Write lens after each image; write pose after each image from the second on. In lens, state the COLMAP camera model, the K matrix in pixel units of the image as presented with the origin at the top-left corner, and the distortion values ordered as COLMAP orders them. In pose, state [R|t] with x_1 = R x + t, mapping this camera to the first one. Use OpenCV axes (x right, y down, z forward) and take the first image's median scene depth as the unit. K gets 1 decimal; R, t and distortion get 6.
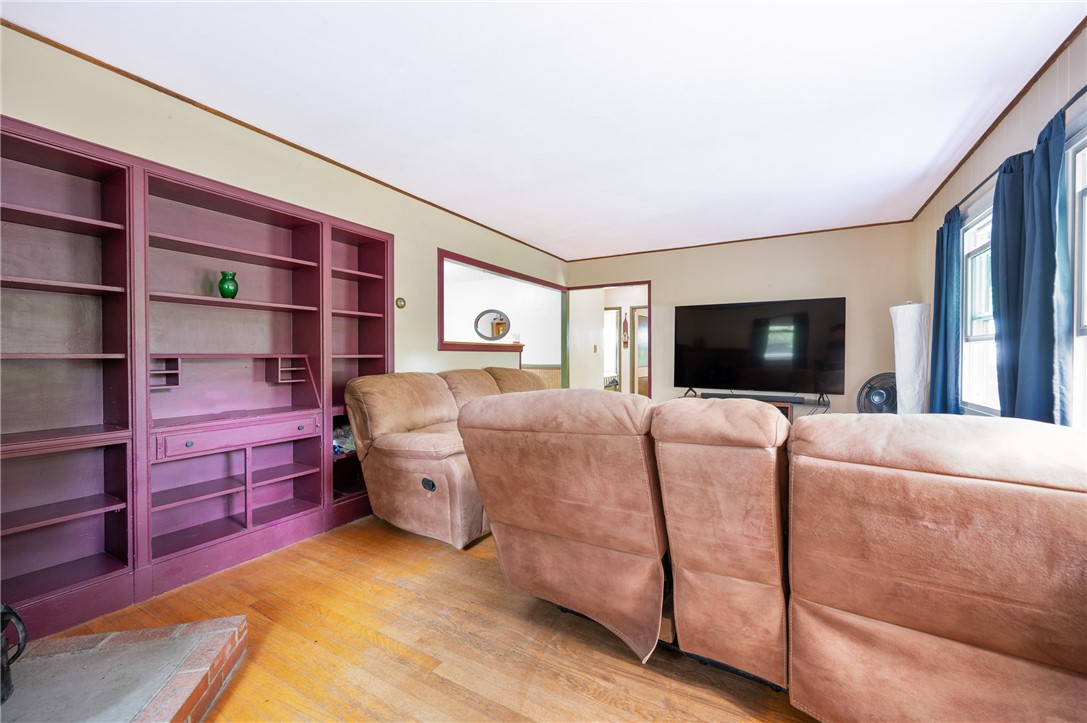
lens RADIAL K [[429.8, 0, 548.5], [0, 429.8, 360.5], [0, 0, 1]] dist [0.002543, 0.000175]
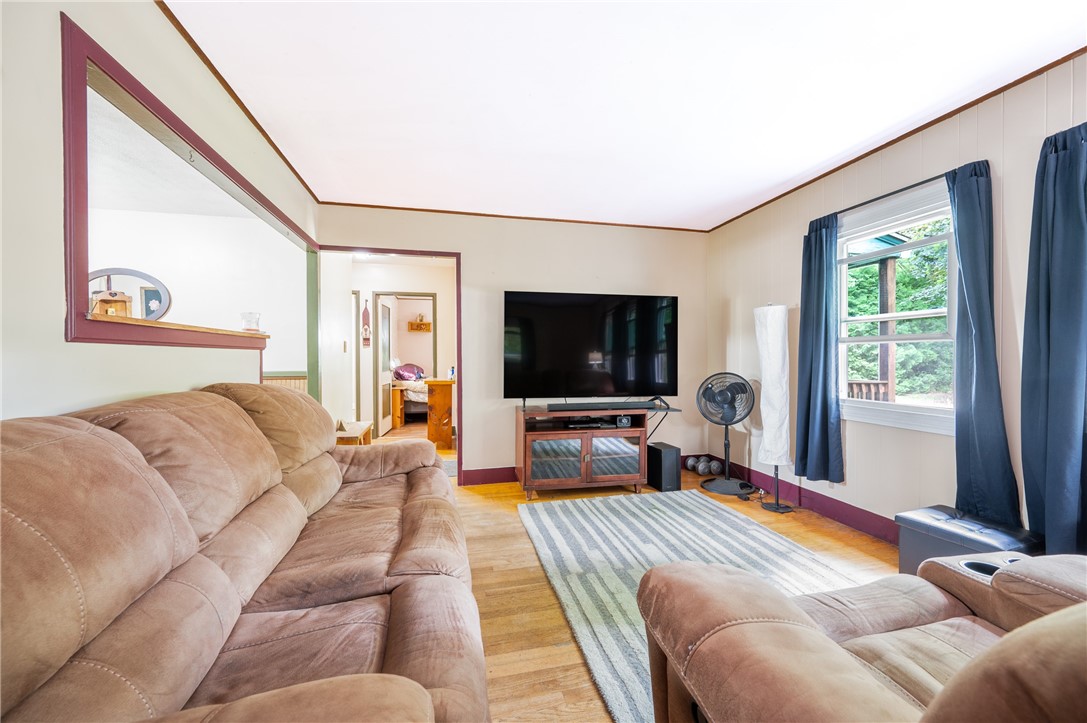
lens RADIAL K [[429.8, 0, 548.5], [0, 429.8, 360.5], [0, 0, 1]] dist [0.002543, 0.000175]
pose [[0.734869, -0.006871, 0.678174, -0.160016], [0.009252, 0.999957, 0.000106, -0.003532], [-0.678145, 0.006197, 0.734902, 0.399882]]
